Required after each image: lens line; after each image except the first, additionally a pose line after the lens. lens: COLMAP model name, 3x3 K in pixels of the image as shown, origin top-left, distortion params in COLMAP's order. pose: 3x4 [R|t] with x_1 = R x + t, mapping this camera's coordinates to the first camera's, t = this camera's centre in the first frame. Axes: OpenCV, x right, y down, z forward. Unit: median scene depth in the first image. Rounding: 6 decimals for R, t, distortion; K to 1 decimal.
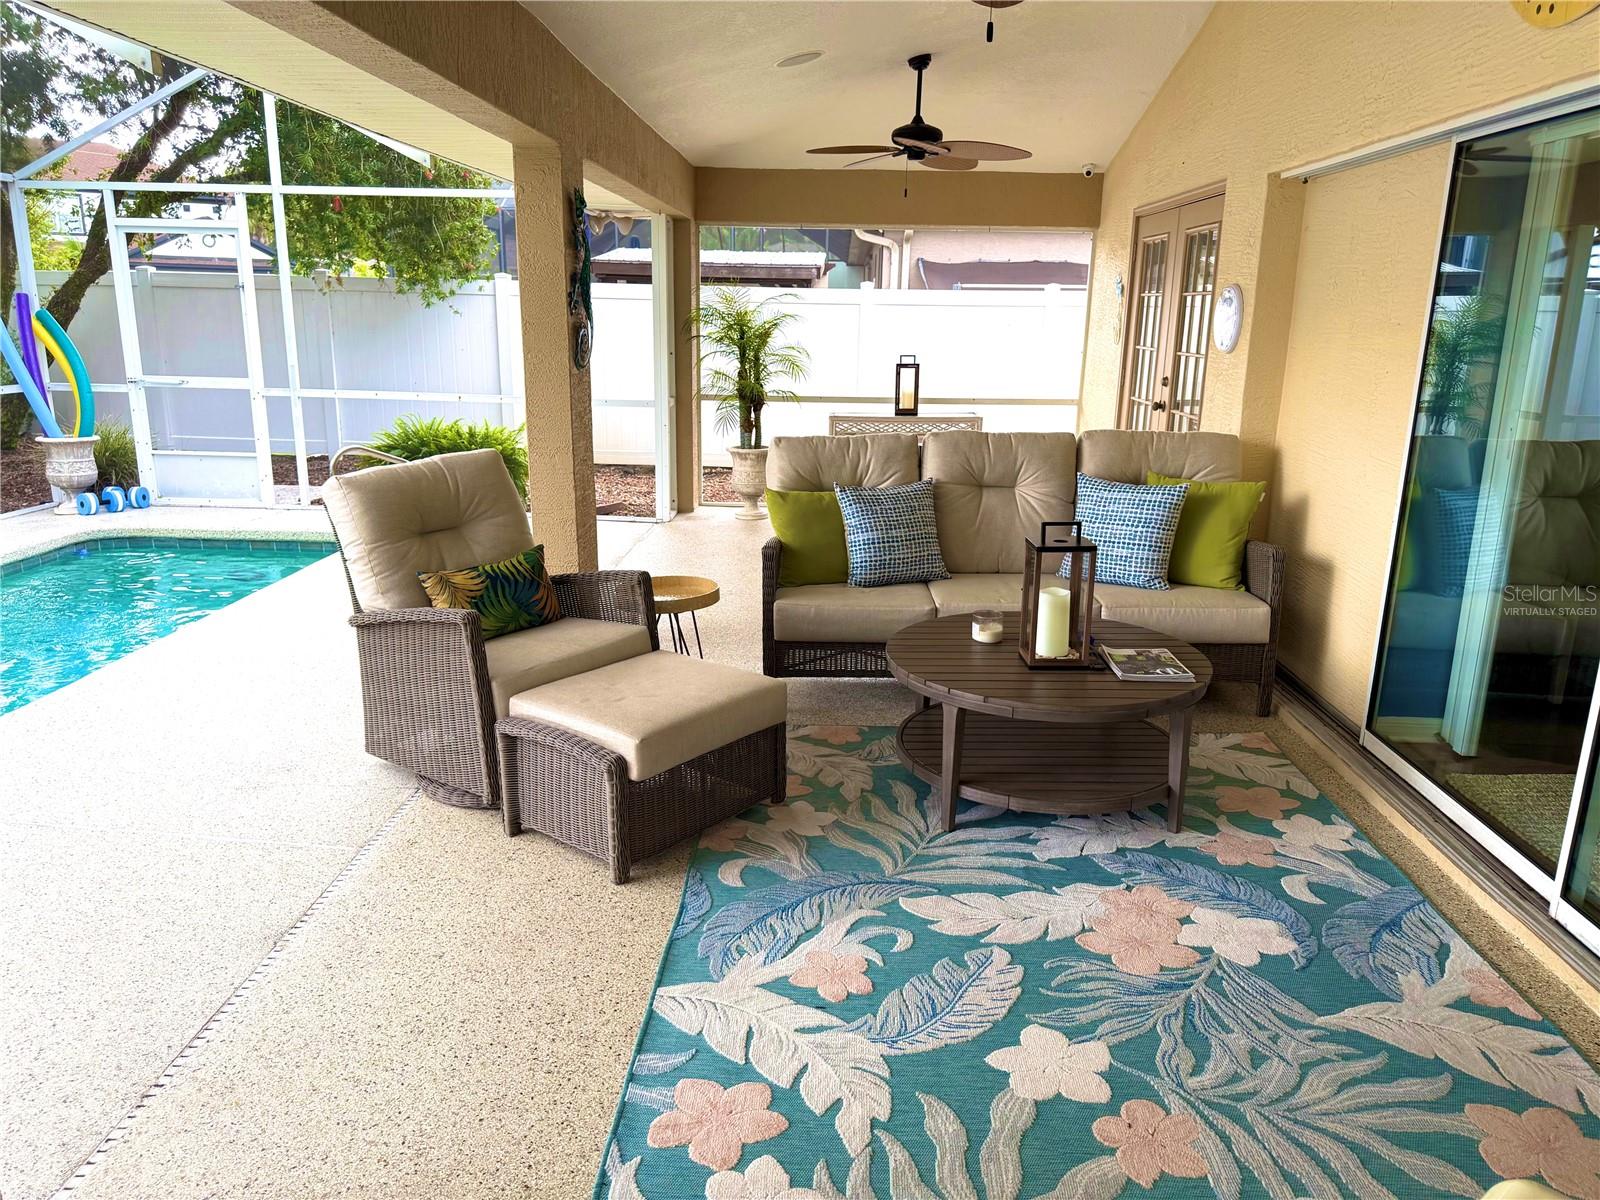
lens RADIAL K [[1104.5, 0, 800.0], [0, 1104.5, 600.0], [0, 0, 1]] dist [0.095601, -0.184567]
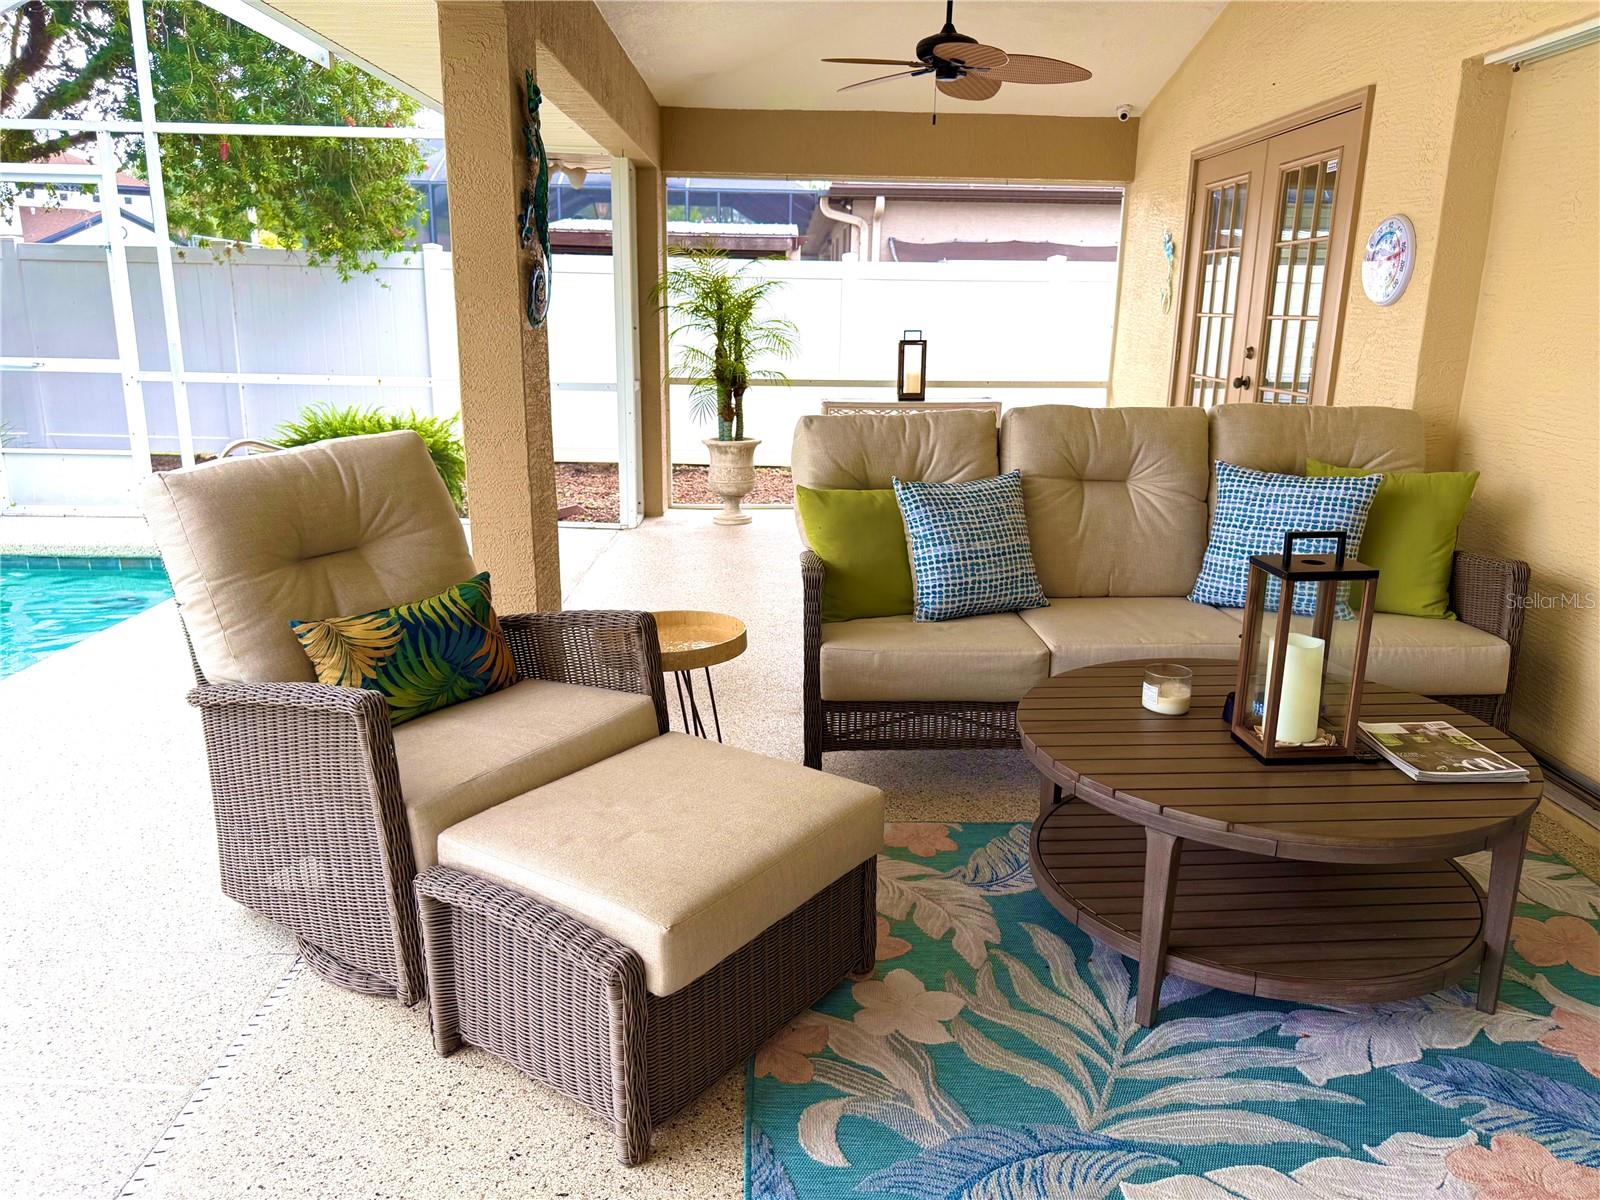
lens RADIAL K [[1125.0, 0, 800.0], [0, 1125.0, 600.0], [0, 0, 1]] dist [0.045239, -0.071718]
pose [[0.998787, -0.013792, 0.047258, -0.066267], [0.013860, 0.999903, -0.001117, -0.025841], [-0.047238, 0.001771, 0.998882, 0.270621]]
